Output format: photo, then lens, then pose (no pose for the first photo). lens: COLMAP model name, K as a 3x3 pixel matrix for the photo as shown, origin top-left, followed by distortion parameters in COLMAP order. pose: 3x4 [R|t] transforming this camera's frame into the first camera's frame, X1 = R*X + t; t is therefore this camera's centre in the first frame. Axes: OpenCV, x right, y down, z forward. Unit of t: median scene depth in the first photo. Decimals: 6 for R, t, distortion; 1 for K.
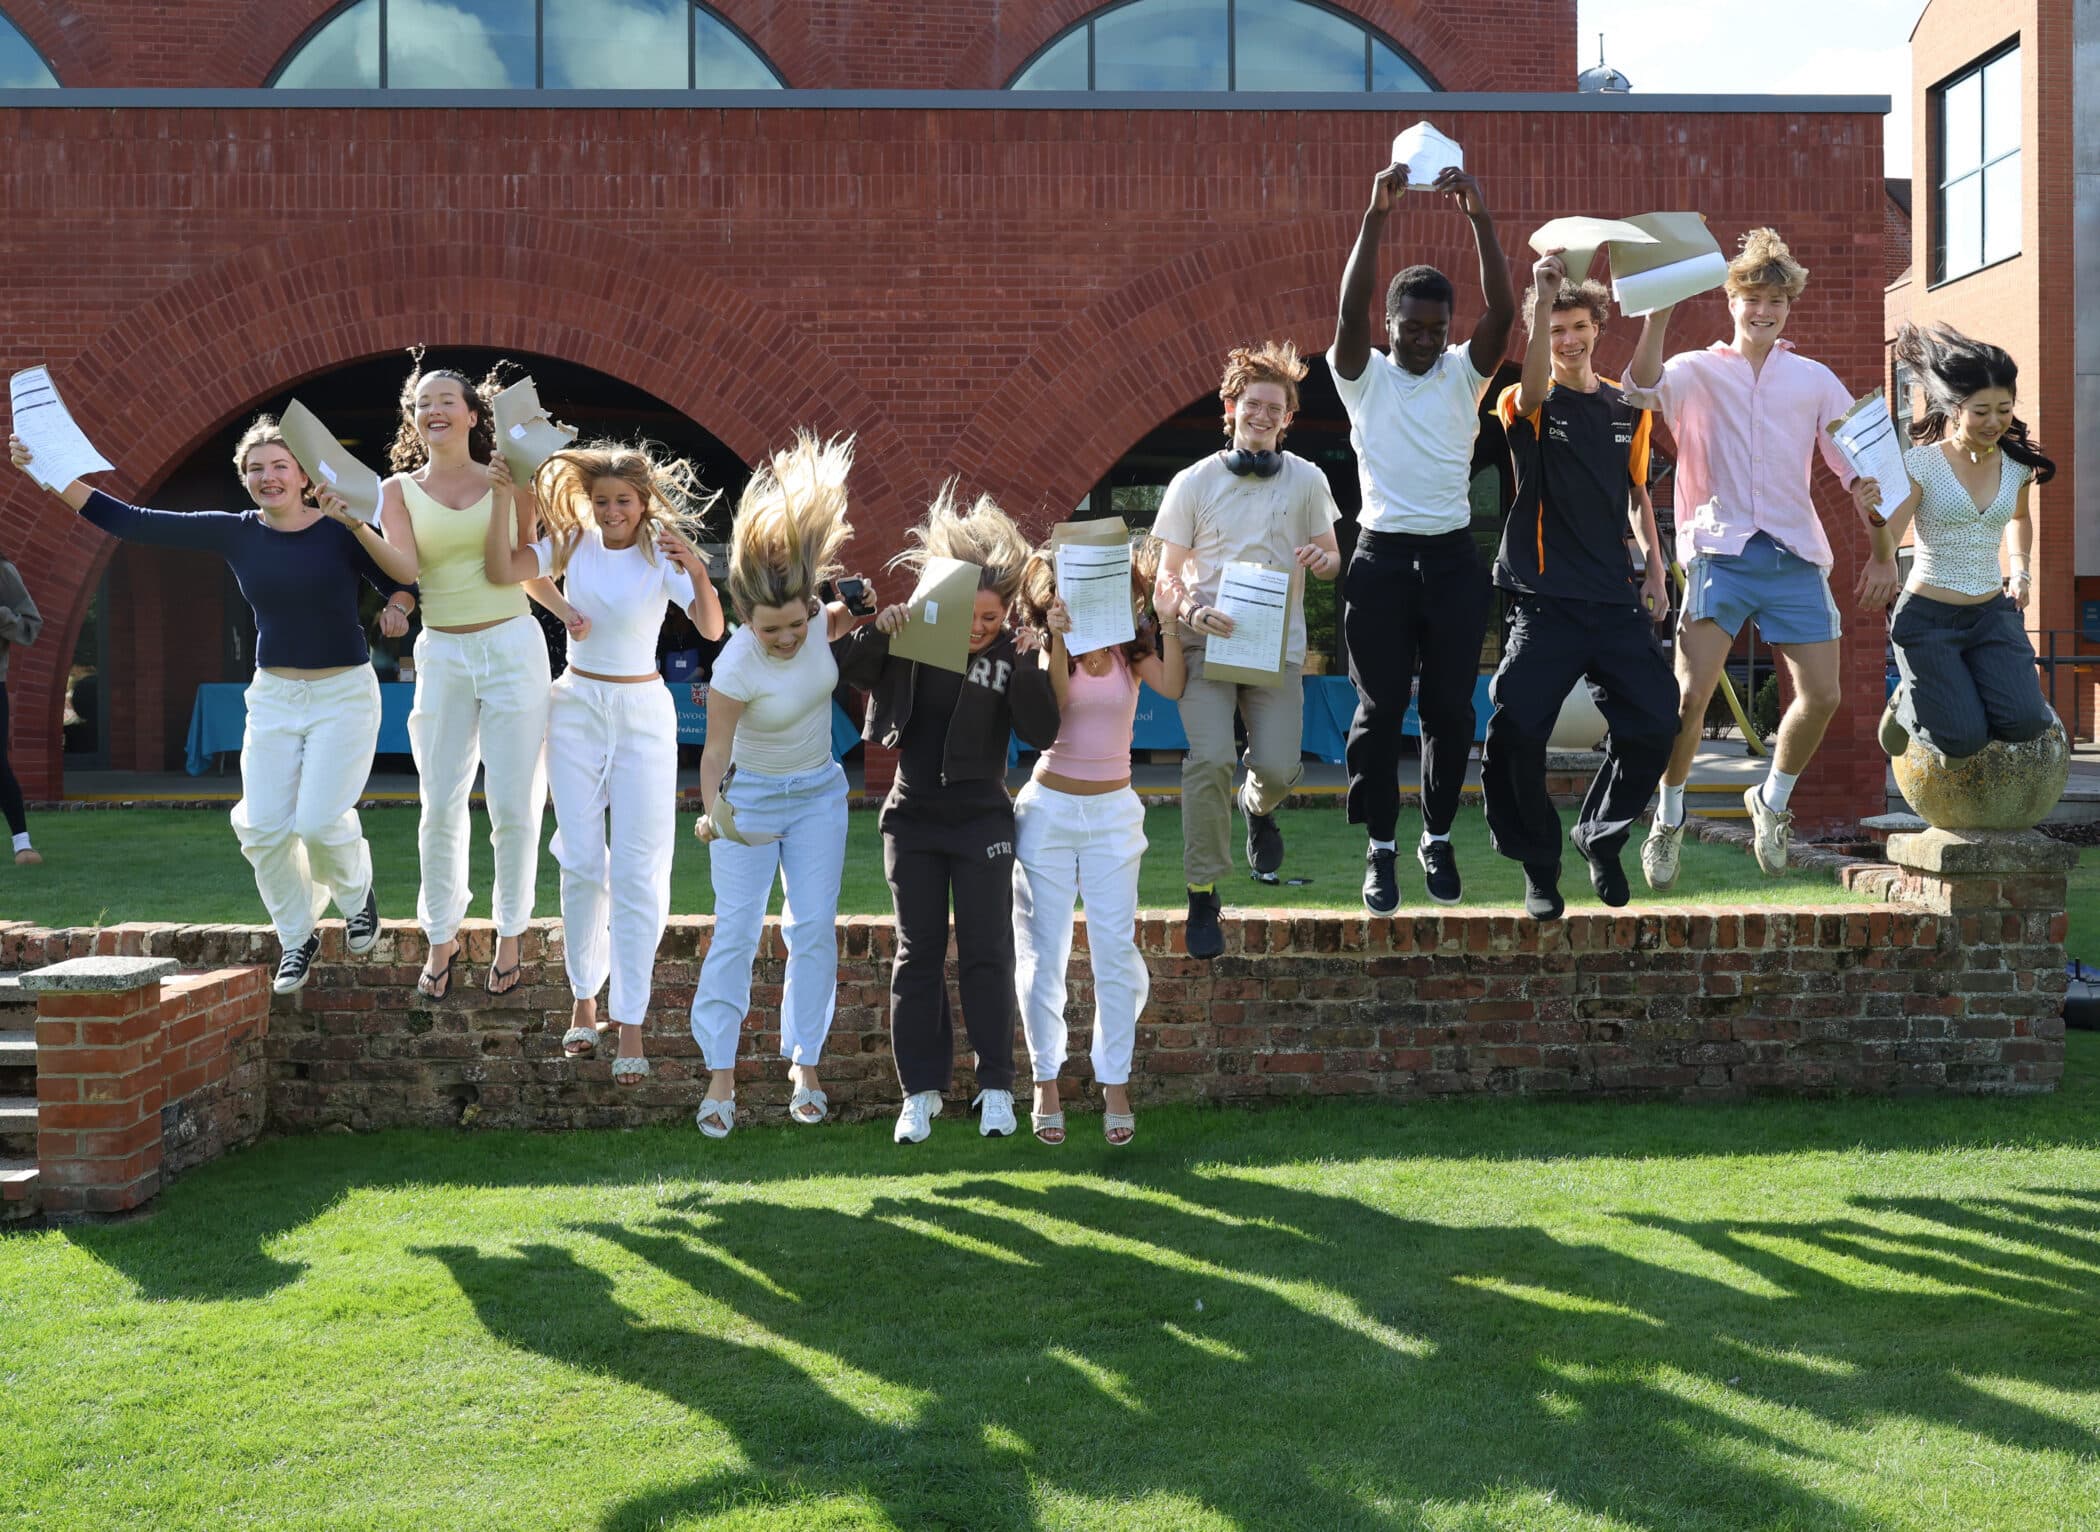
lens RADIAL K [[2221.7, 0, 1224.3], [0, 2221.7, 687.2], [0, 0, 1]] dist [-0.055948, 0.064165]
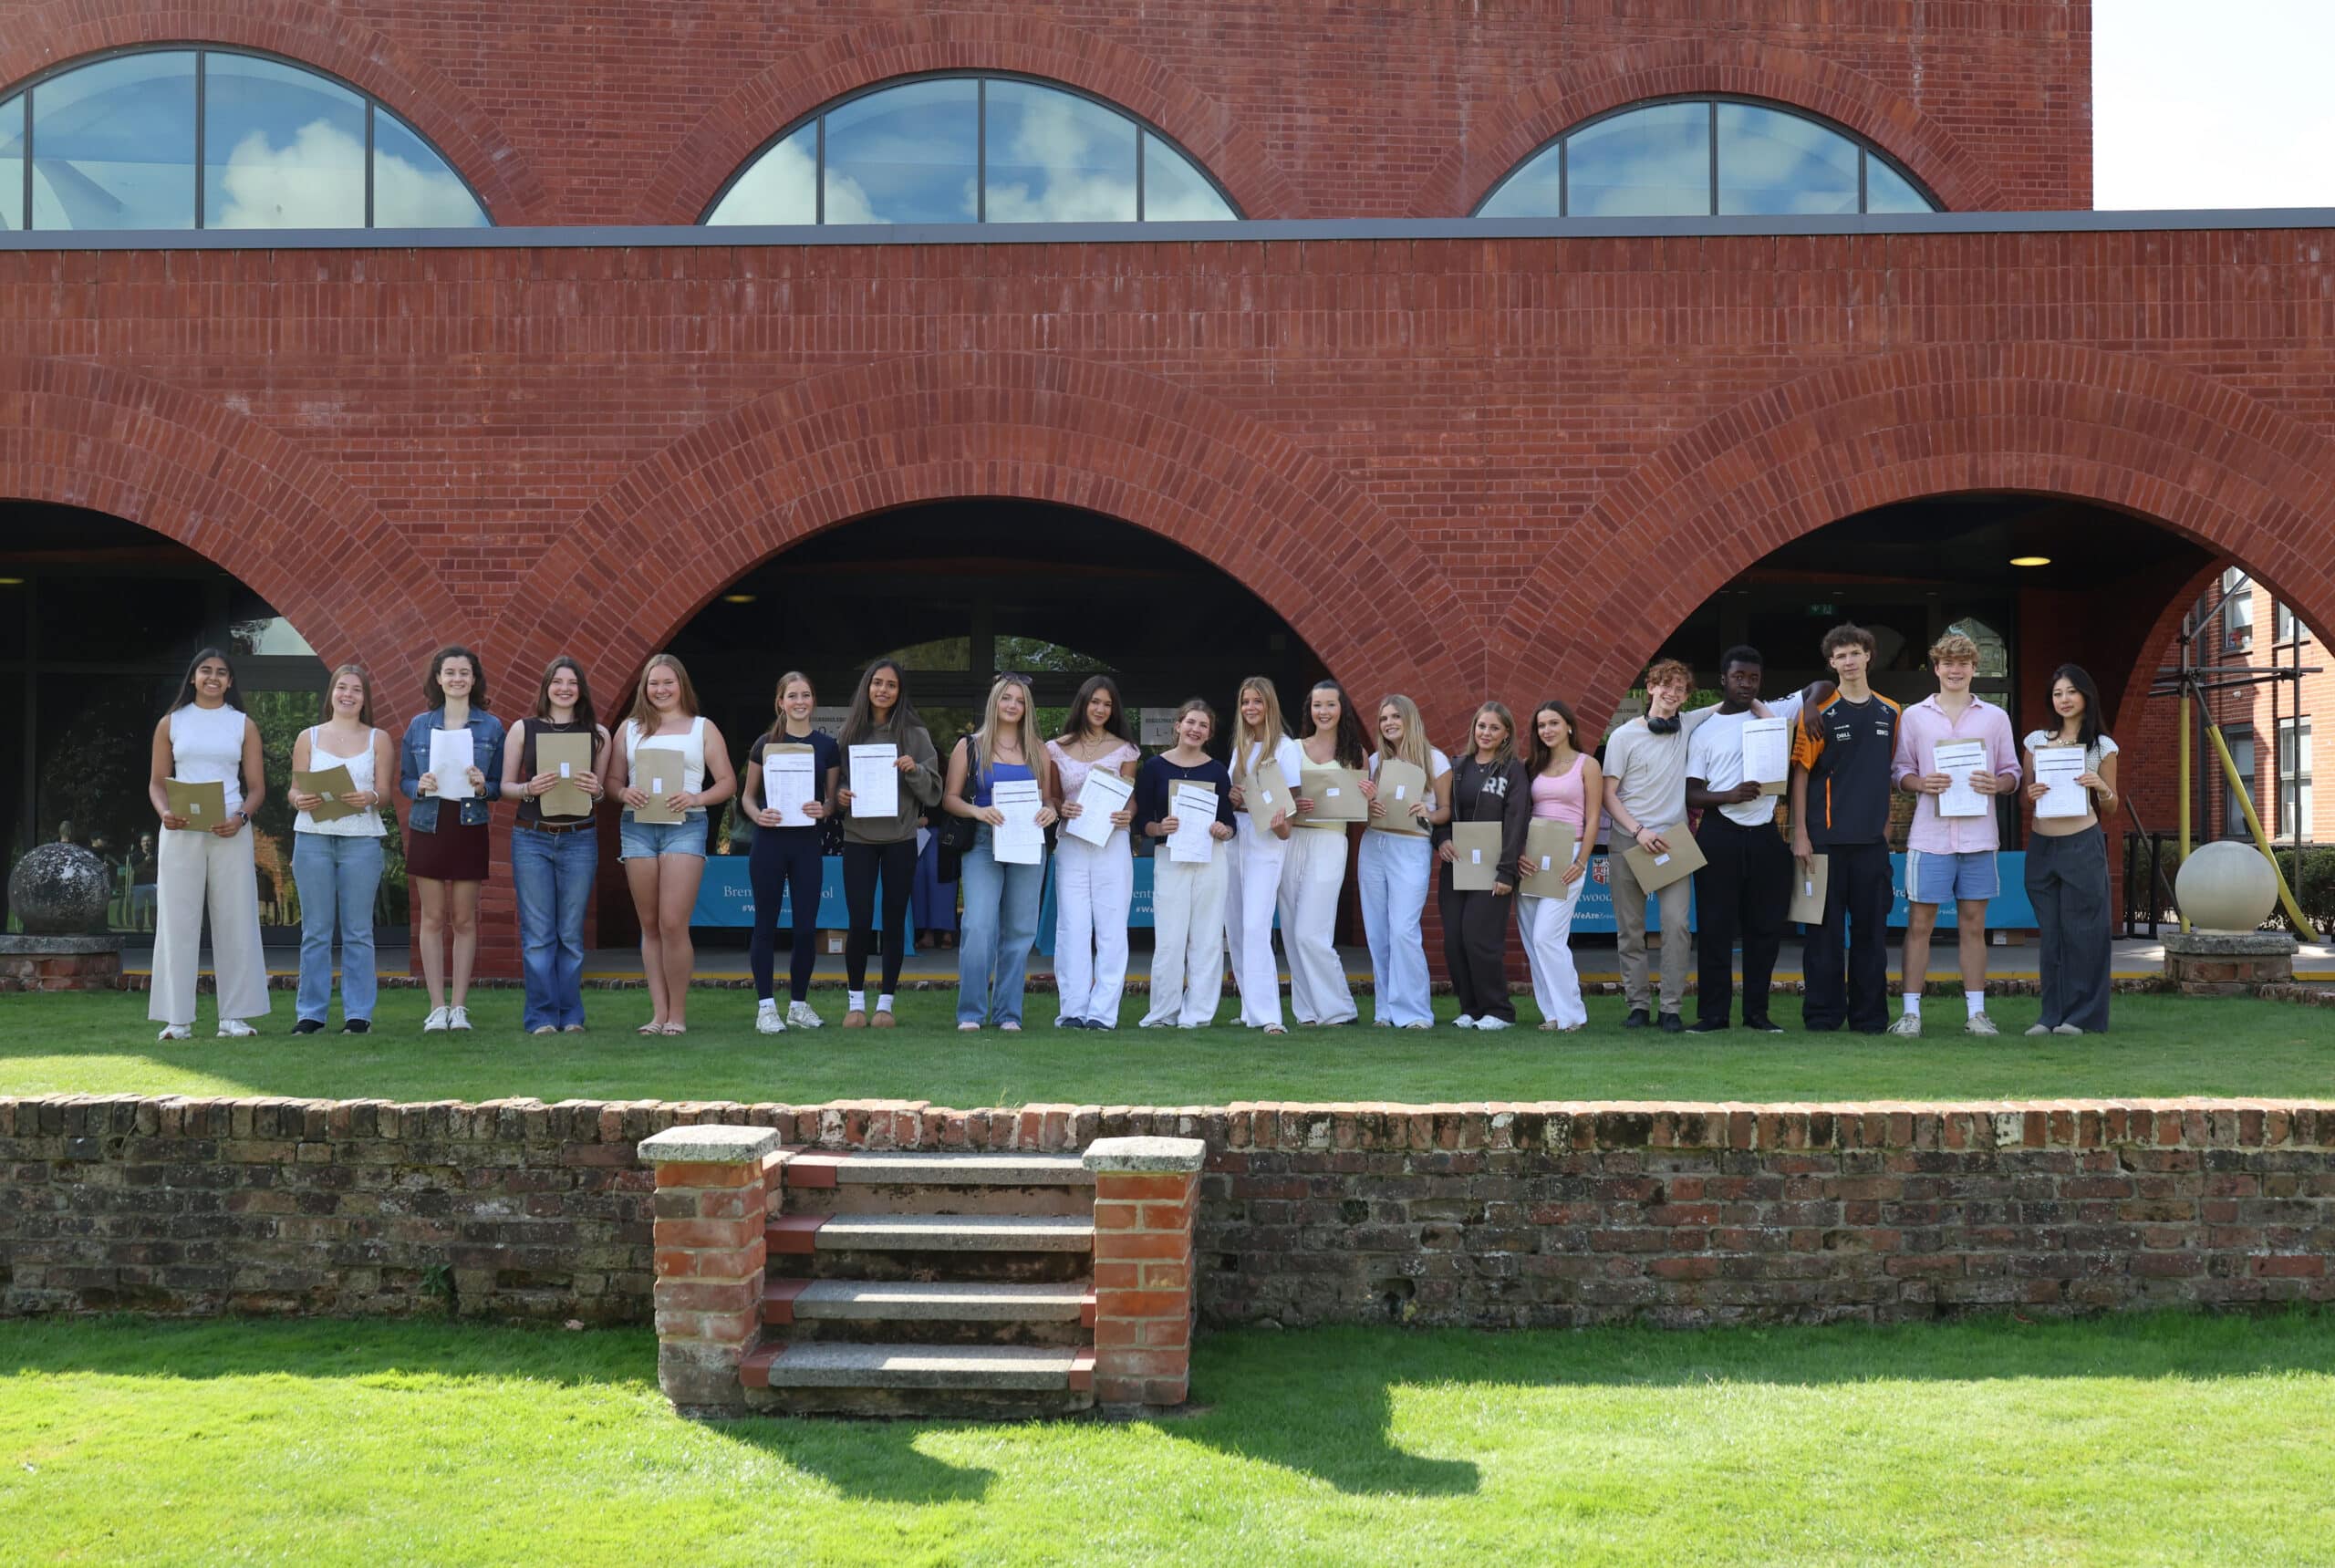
lens RADIAL K [[2432.7, 0, 1197.3], [0, 2432.7, 820.7], [0, 0, 1]] dist [0.003673, -0.005955]
pose [[0.996852, 0.002790, -0.079233, -0.336363], [-0.004202, 0.999835, -0.017661, 0.003038], [0.079171, 0.017938, 0.996700, -0.046237]]
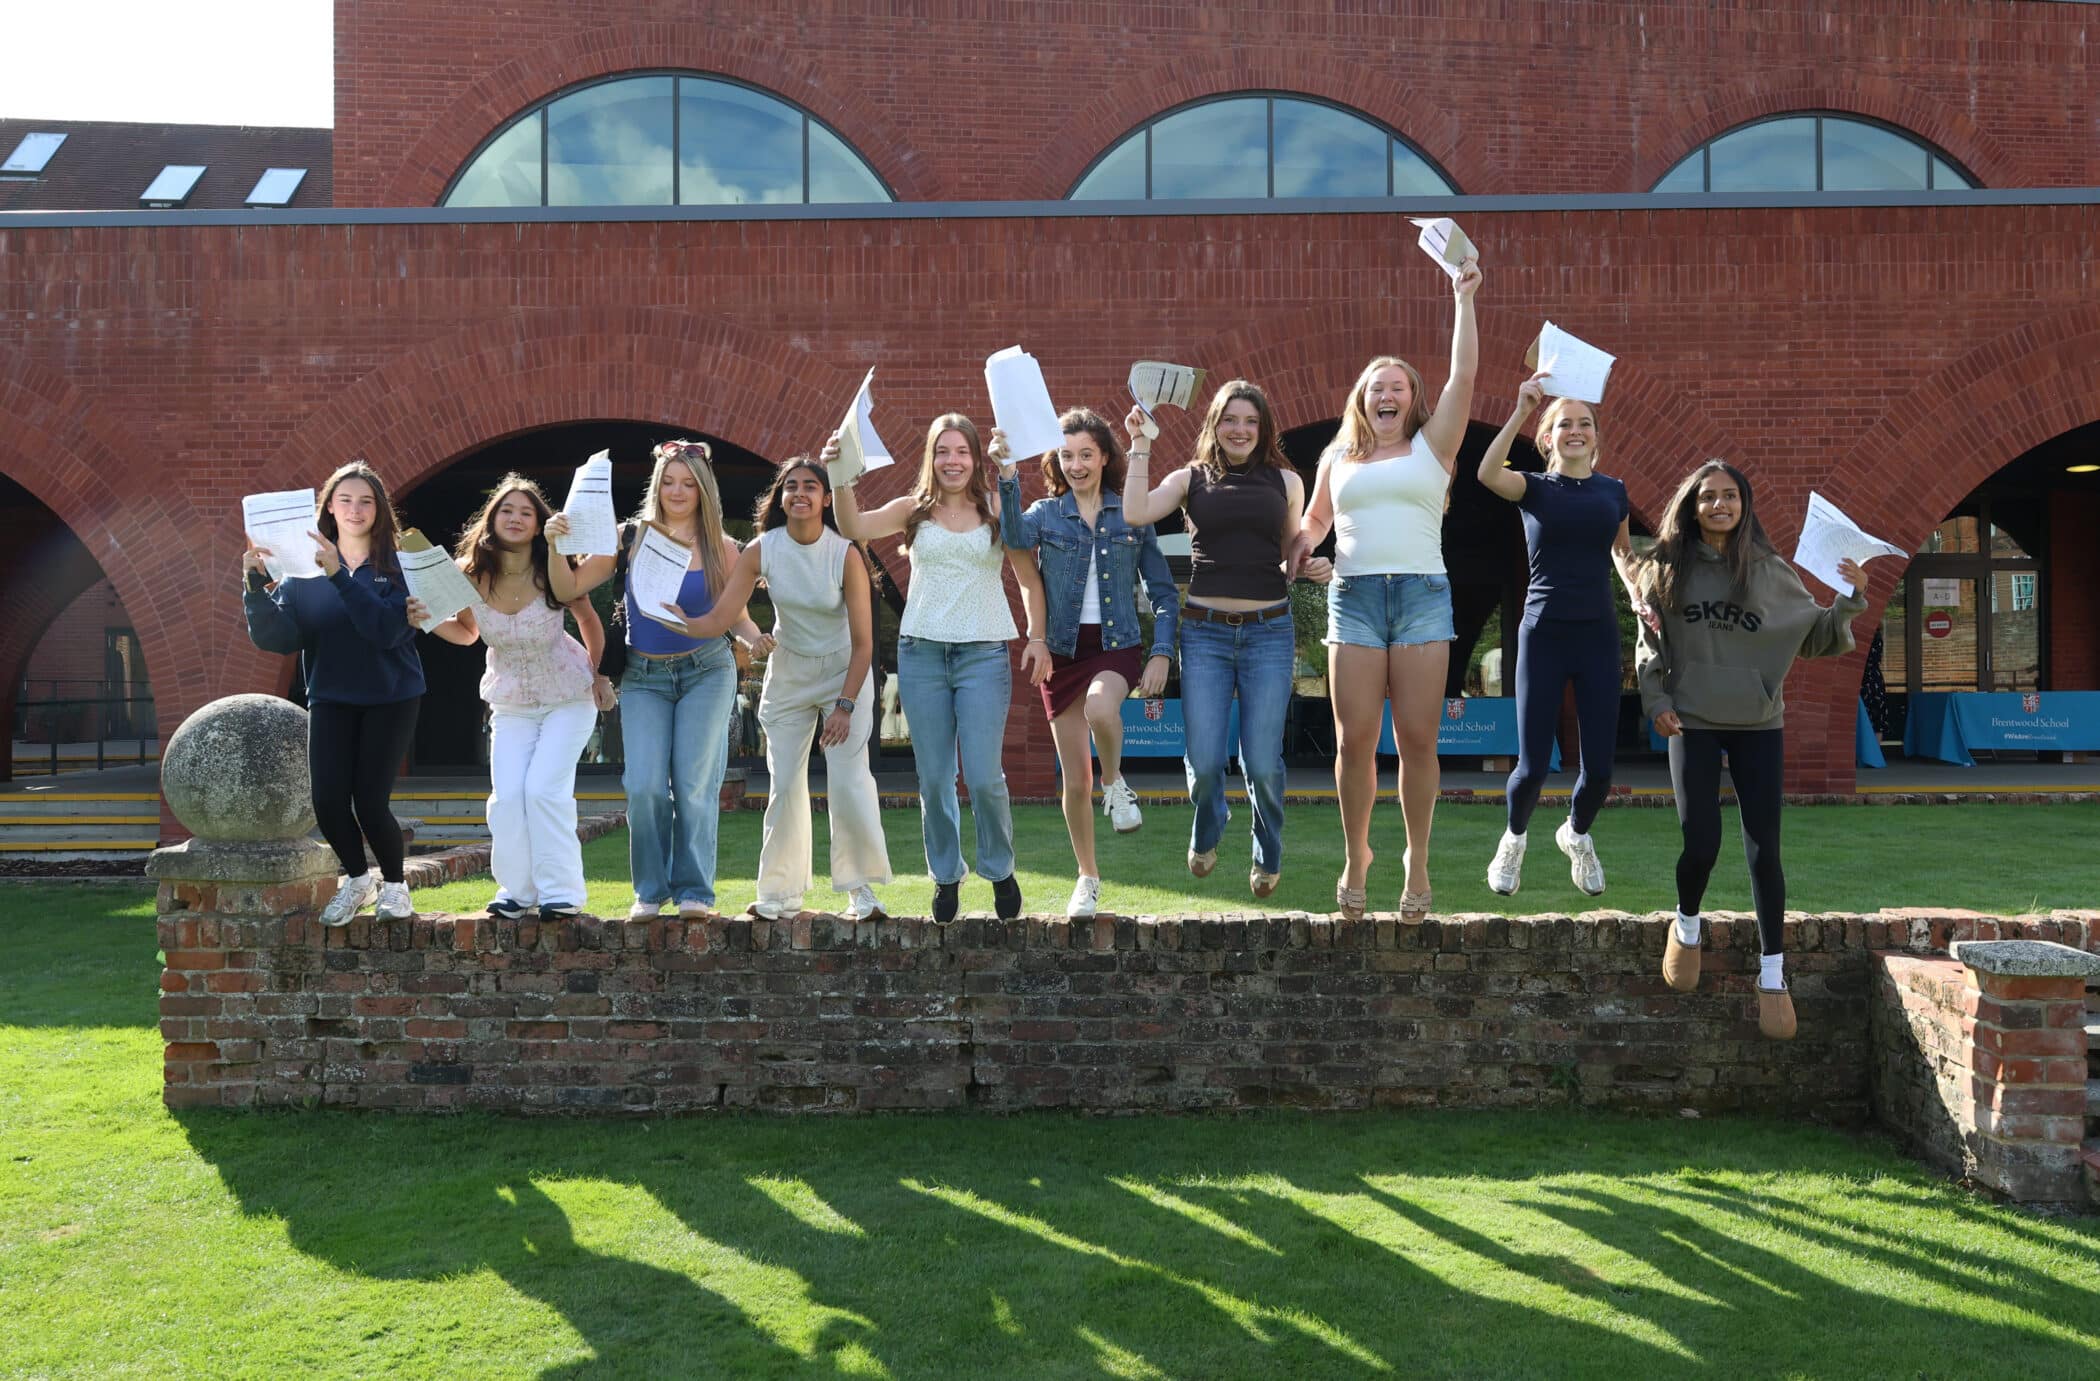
lens RADIAL K [[1725.9, 0, 1050.0], [0, 1725.9, 690.5], [0, 0, 1]] dist [-0.018482, 0.015230]
pose [[0.998023, -0.004472, -0.062687, -0.919687], [0.003821, 0.999938, -0.010502, 0.006645], [0.062730, 0.010241, 0.997978, 0.127317]]
